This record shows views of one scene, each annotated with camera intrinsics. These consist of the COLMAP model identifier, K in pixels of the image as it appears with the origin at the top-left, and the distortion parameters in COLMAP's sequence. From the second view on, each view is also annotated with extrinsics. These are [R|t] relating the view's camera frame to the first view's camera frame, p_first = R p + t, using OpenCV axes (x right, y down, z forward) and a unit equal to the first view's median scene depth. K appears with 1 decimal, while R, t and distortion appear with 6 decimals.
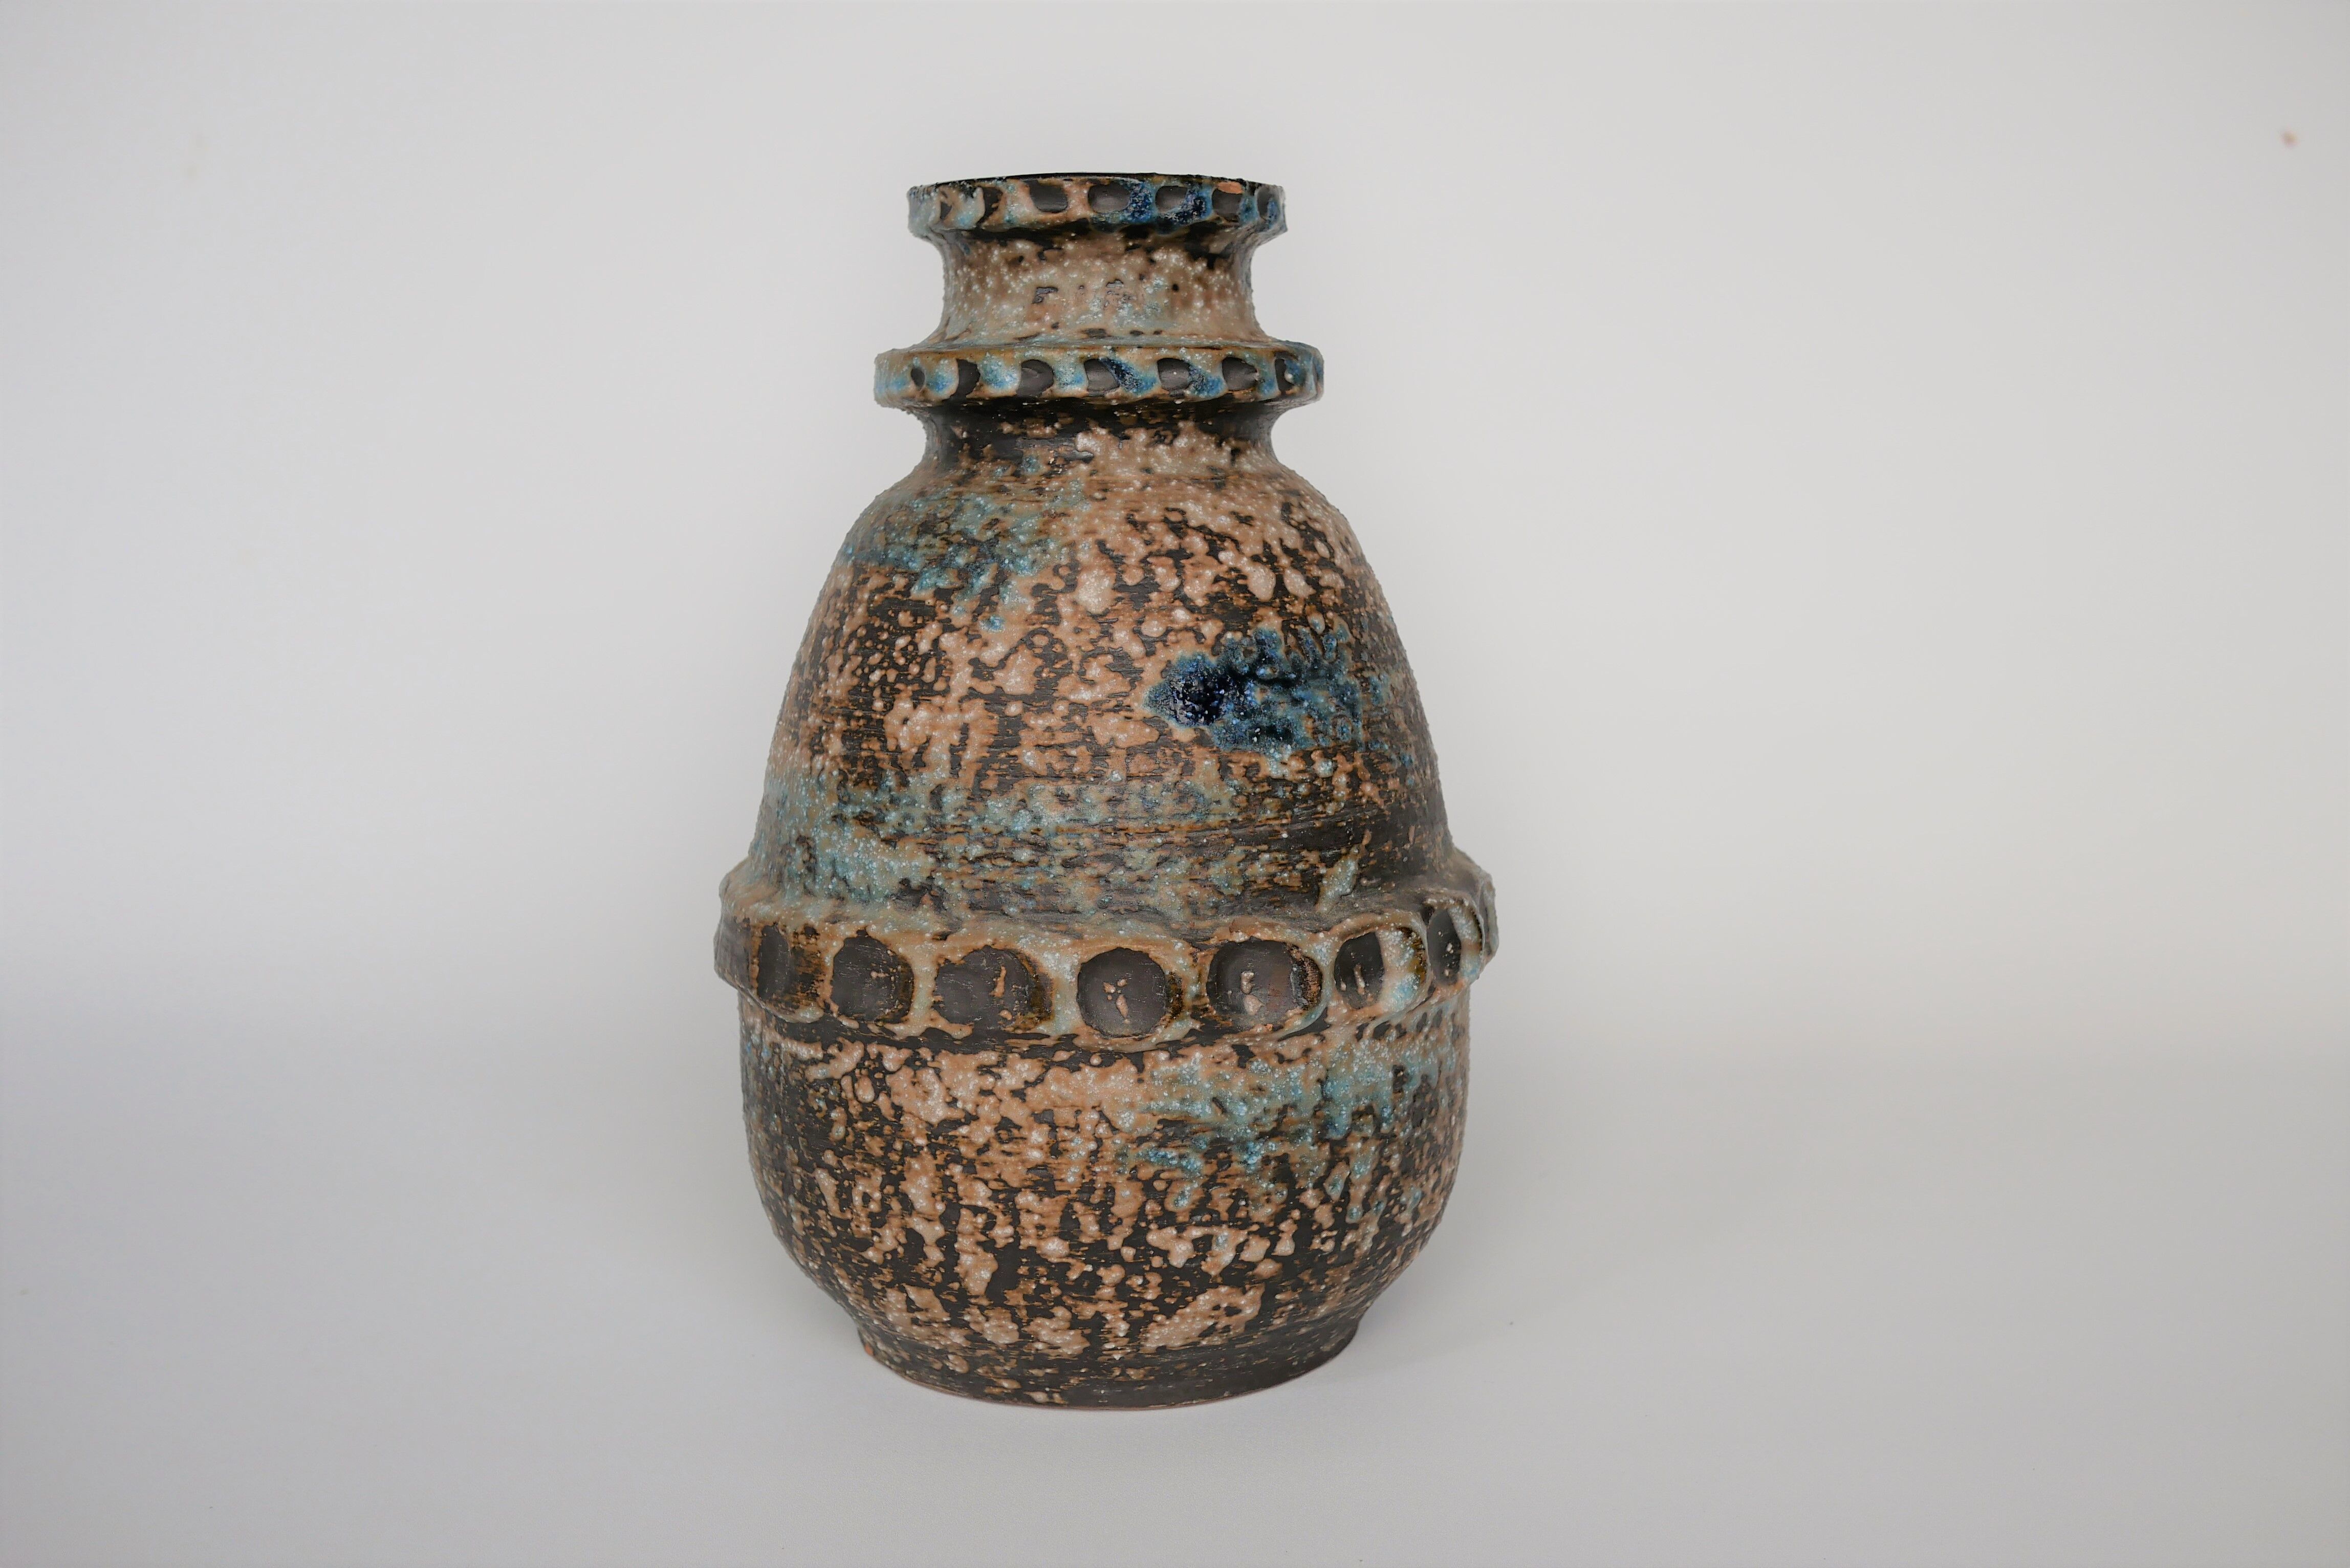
lens RADIAL K [[2769.8, 0, 1180.2], [0, 2769.8, 785.8], [0, 0, 1]] dist [-0.026551, 0.000000]
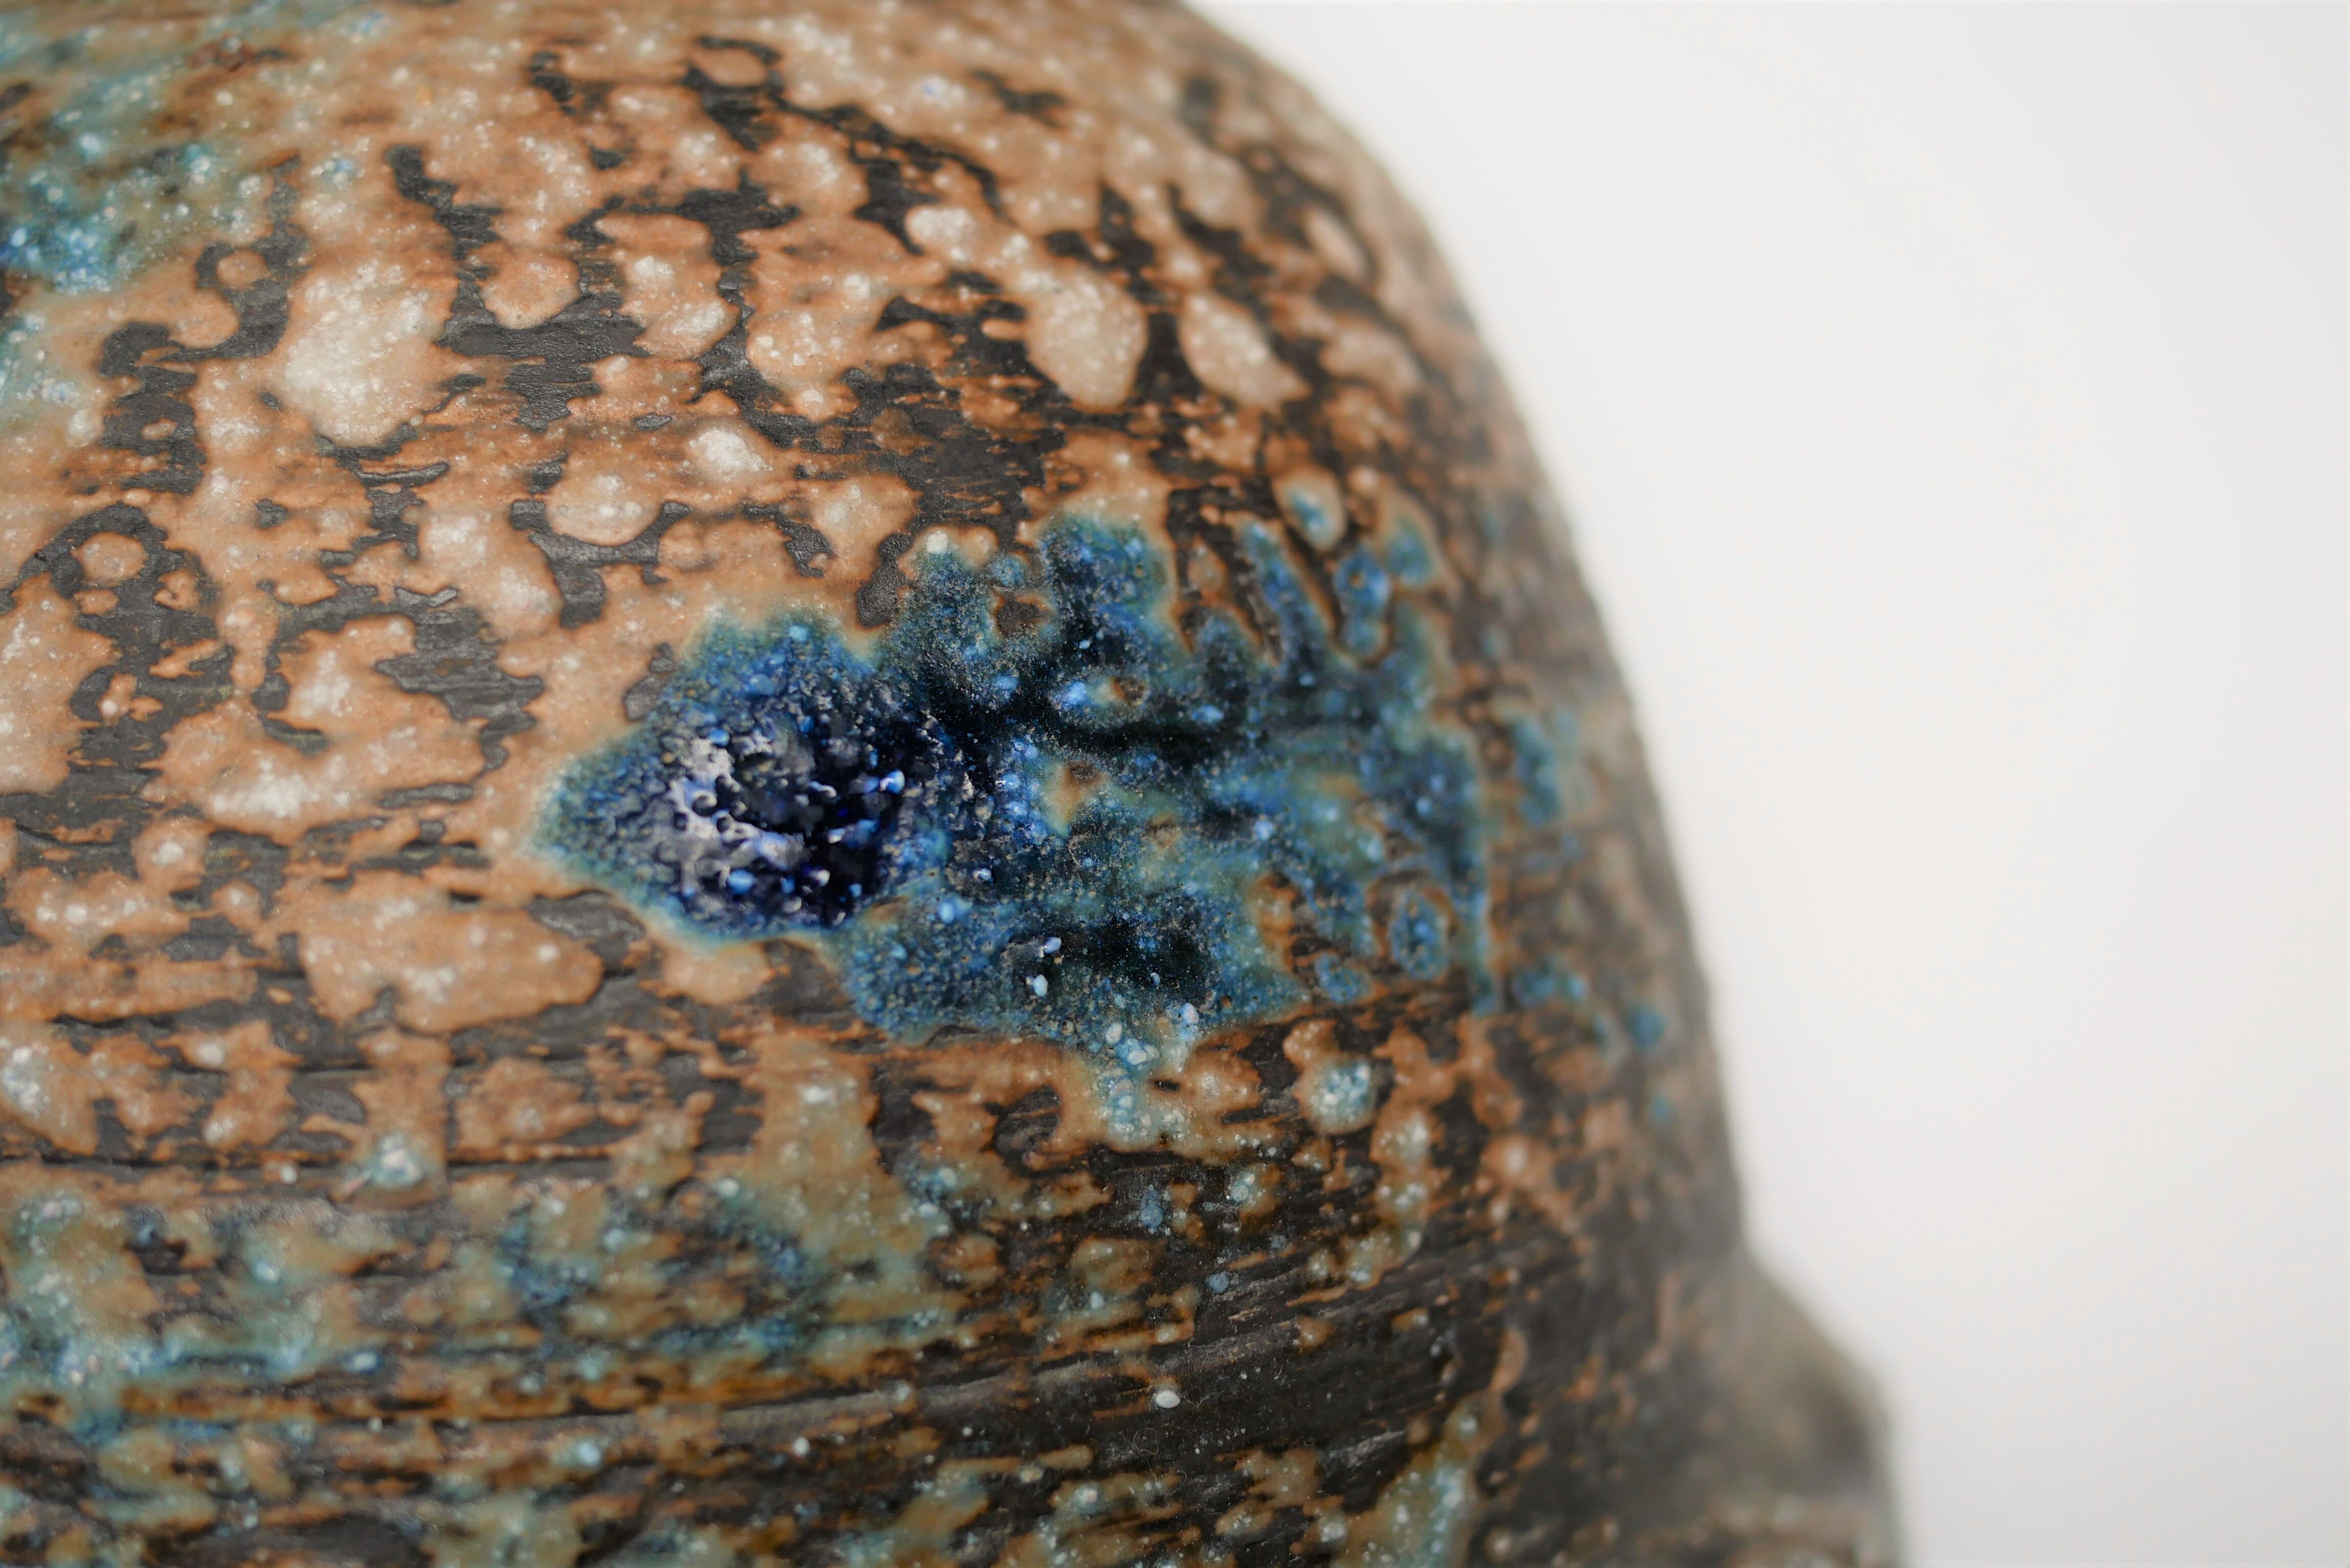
lens RADIAL K [[2769.8, 0, 1165.4], [0, 2769.8, 781.3], [0, 0, 1]] dist [-0.026551, 0.000000]
pose [[0.999790, 0.001859, -0.020399, 0.042100], [-0.002387, 0.999663, -0.025856, -0.027727], [0.020344, 0.025899, 0.999458, 0.763261]]
